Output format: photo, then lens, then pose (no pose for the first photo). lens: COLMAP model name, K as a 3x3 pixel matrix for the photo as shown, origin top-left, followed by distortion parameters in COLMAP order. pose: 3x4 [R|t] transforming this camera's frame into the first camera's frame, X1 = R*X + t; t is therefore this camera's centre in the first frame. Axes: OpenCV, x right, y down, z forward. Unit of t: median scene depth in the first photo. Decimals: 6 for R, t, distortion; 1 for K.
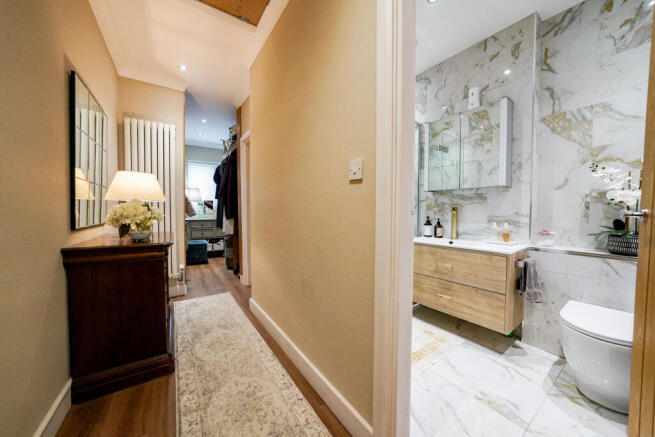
lens RADIAL K [[228.6, 0, 321.4], [0, 228.6, 218.4], [0, 0, 1]] dist [-0.023588, 0.004490]
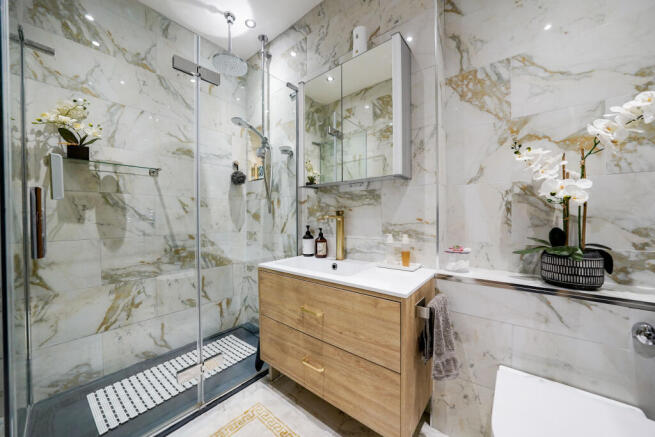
lens RADIAL K [[228.6, 0, 322.8], [0, 228.6, 219.4], [0, 0, 1]] dist [-0.023588, 0.004490]
pose [[0.963111, -0.004171, 0.269073, 0.461862], [0.012825, 0.999455, -0.030414, -0.006994], [-0.268800, 0.032743, 0.962639, 0.485075]]
